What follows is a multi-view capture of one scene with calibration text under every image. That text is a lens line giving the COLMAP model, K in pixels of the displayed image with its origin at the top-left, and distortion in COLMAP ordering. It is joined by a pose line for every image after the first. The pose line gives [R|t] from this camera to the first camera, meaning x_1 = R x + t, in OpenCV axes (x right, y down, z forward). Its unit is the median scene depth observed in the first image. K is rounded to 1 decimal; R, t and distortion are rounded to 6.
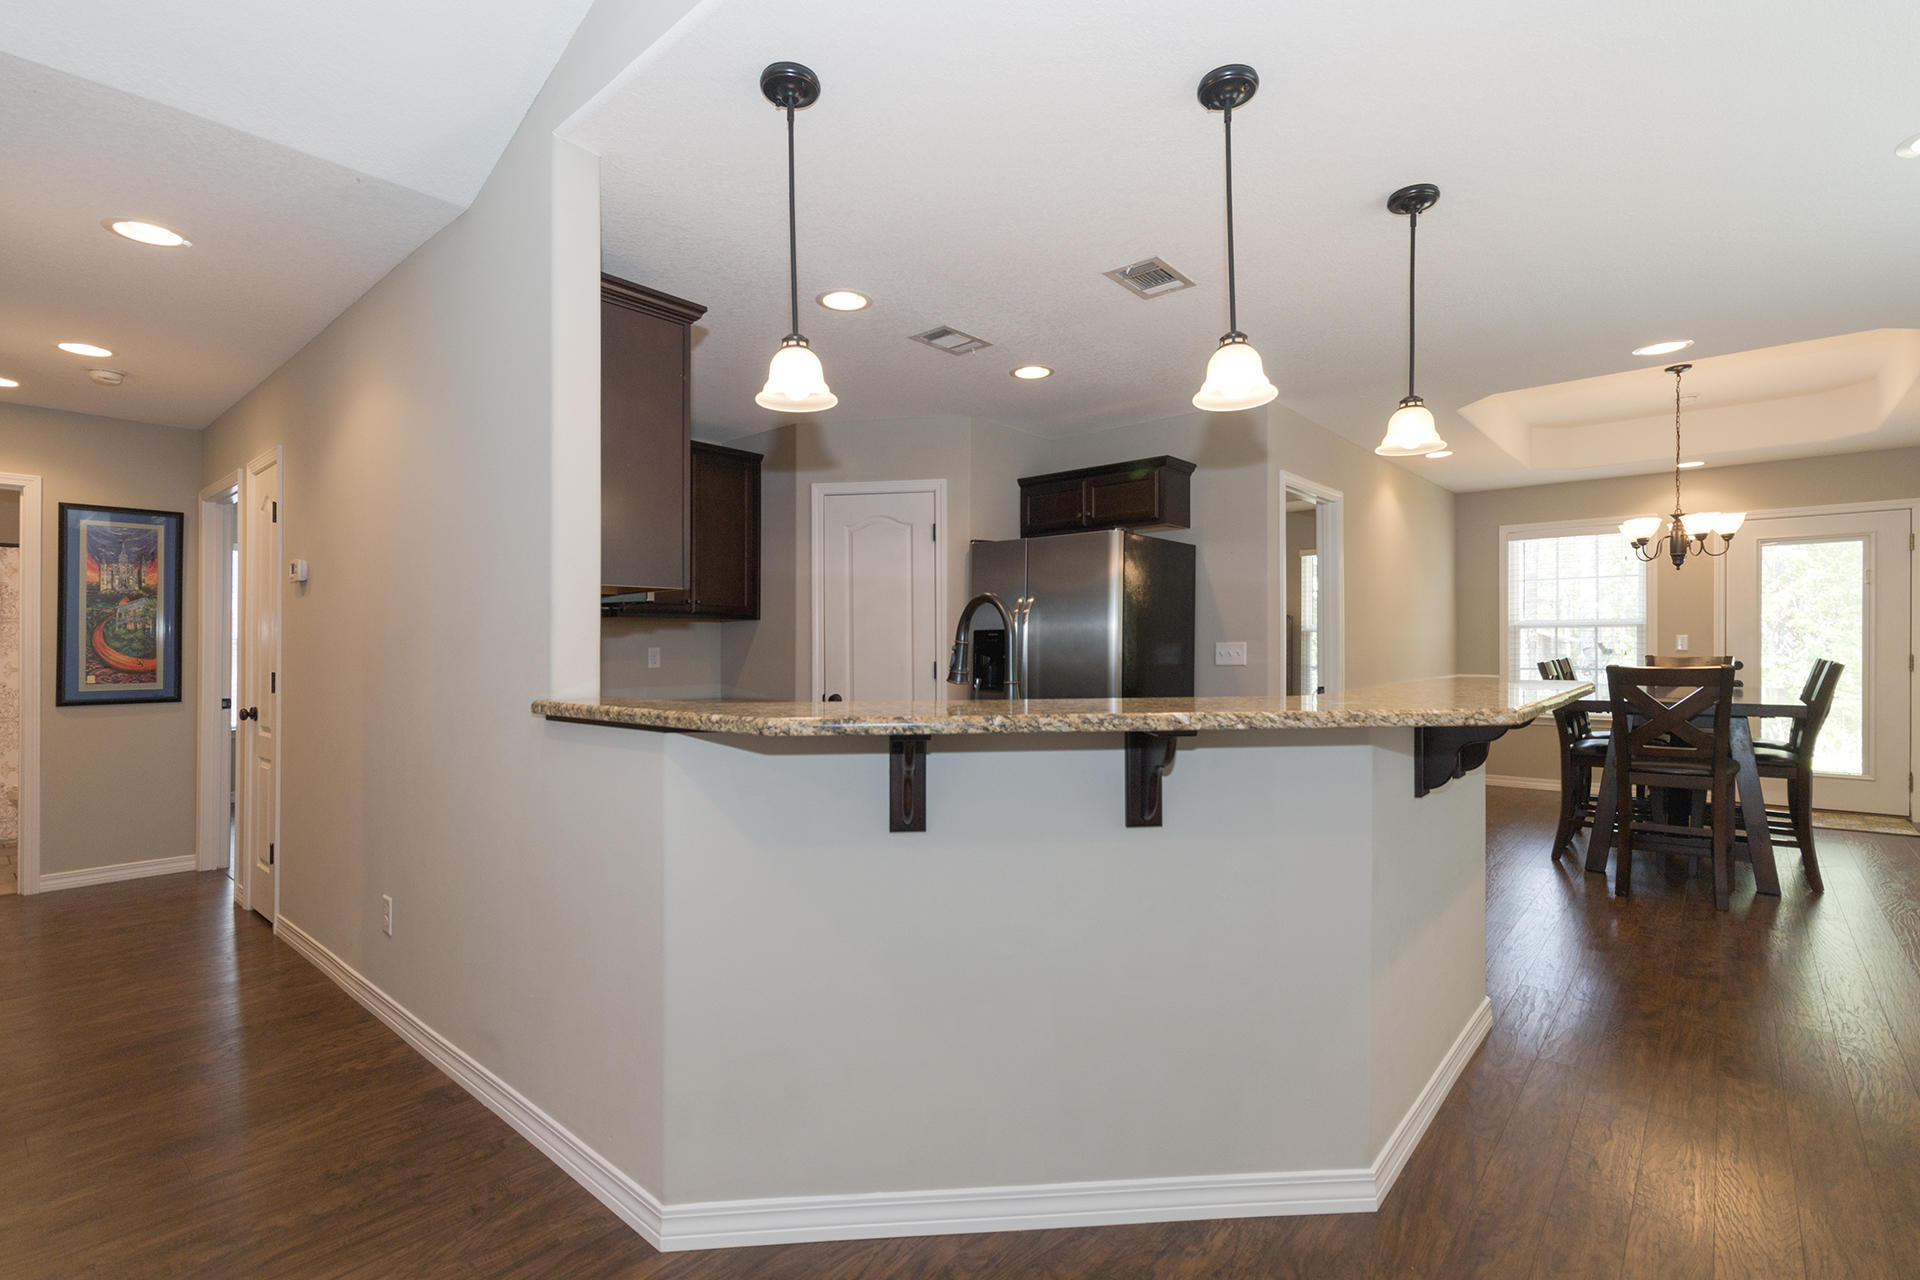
lens RADIAL K [[882.7, 0, 949.6], [0, 882.7, 640.5], [0, 0, 1]] dist [0.000856, 0.000783]
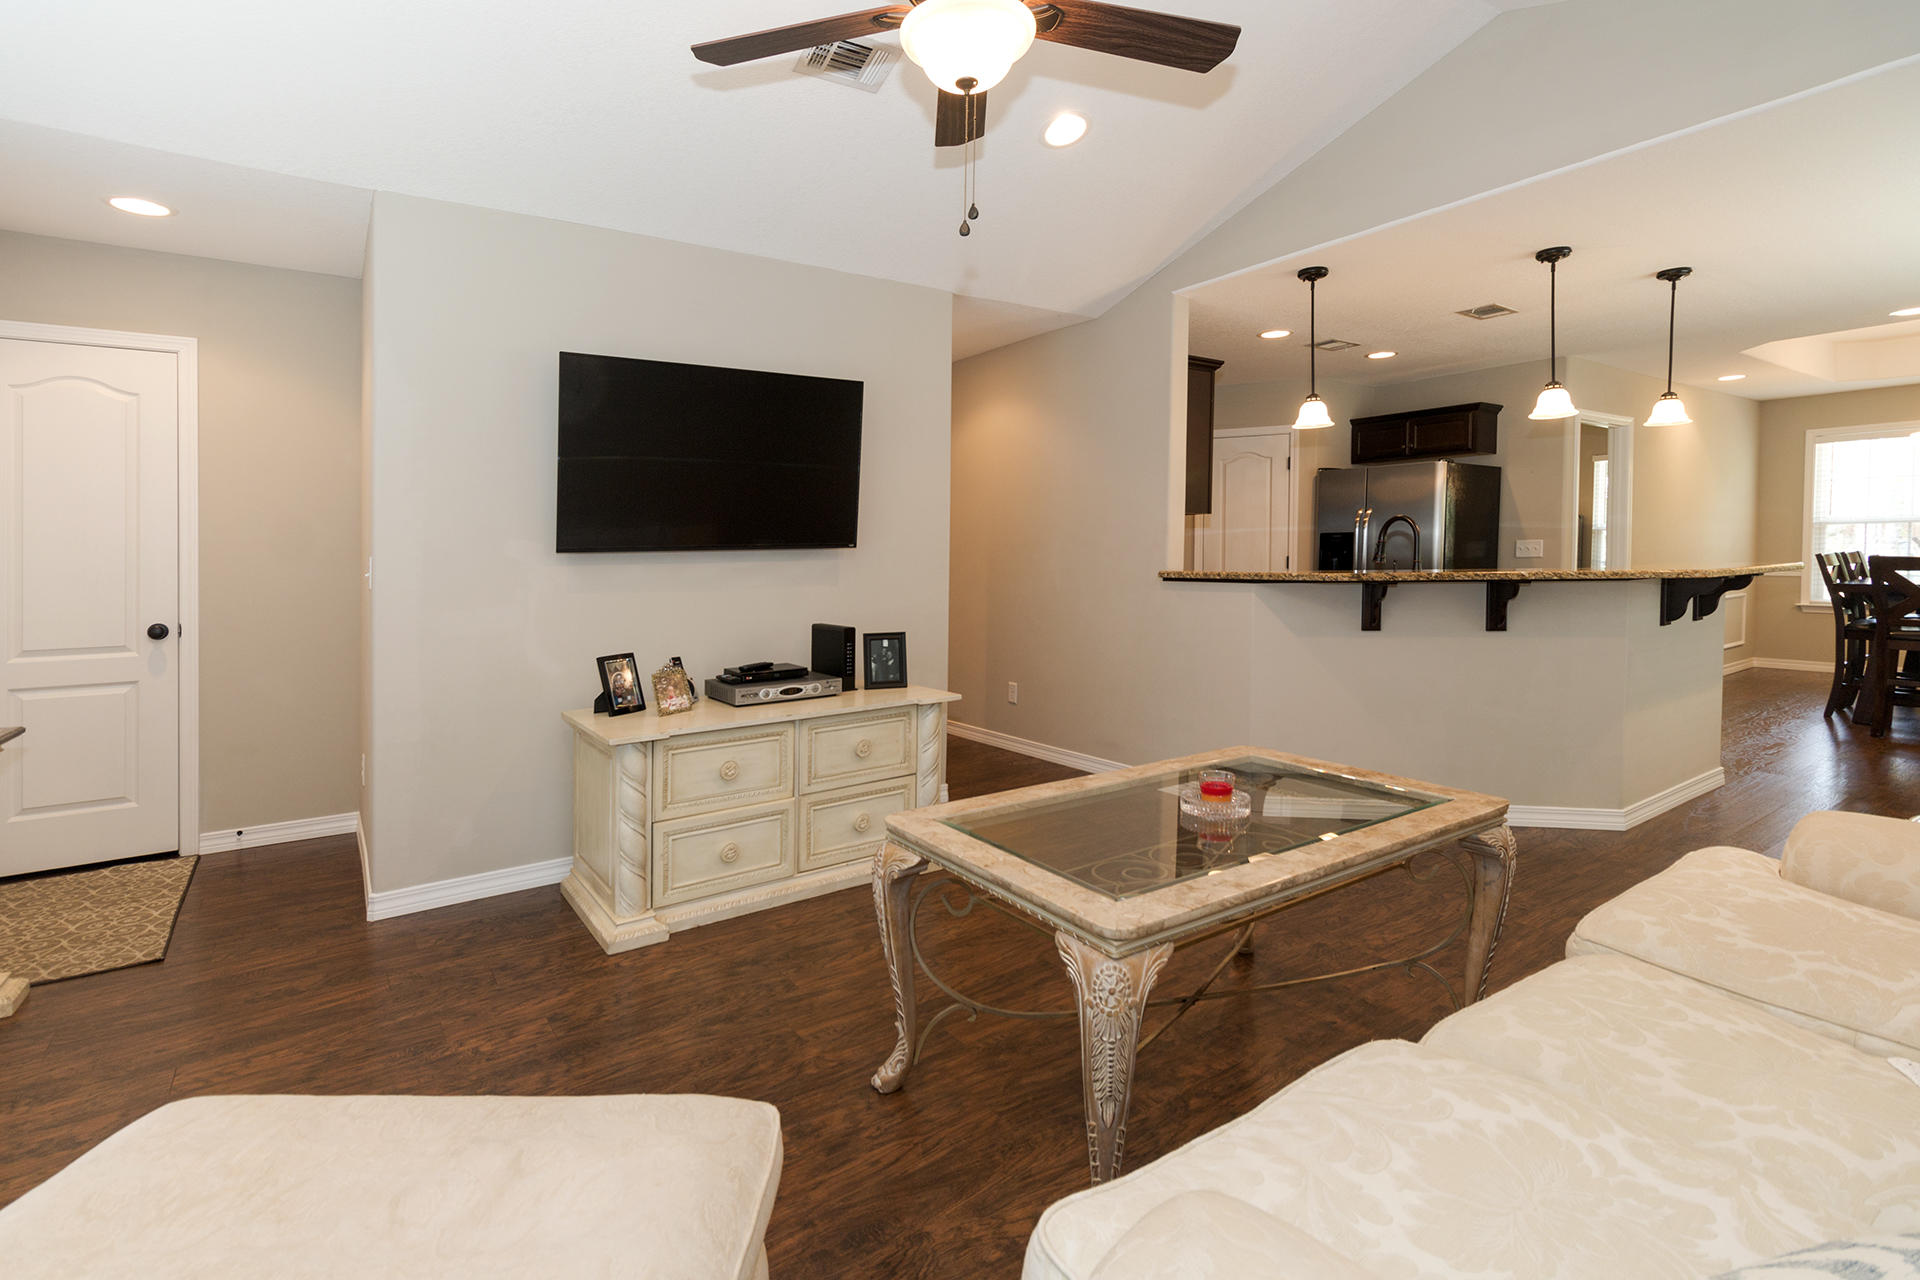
lens RADIAL K [[876.8, 0, 948.8], [0, 876.8, 590.8], [0, 0, 1]] dist [0.000904, -0.000347]
pose [[0.968057, 0.002745, -0.250714, -0.192459], [0.010322, 0.998656, 0.050787, 0.002163], [0.250517, -0.051752, 0.966728, -0.487981]]
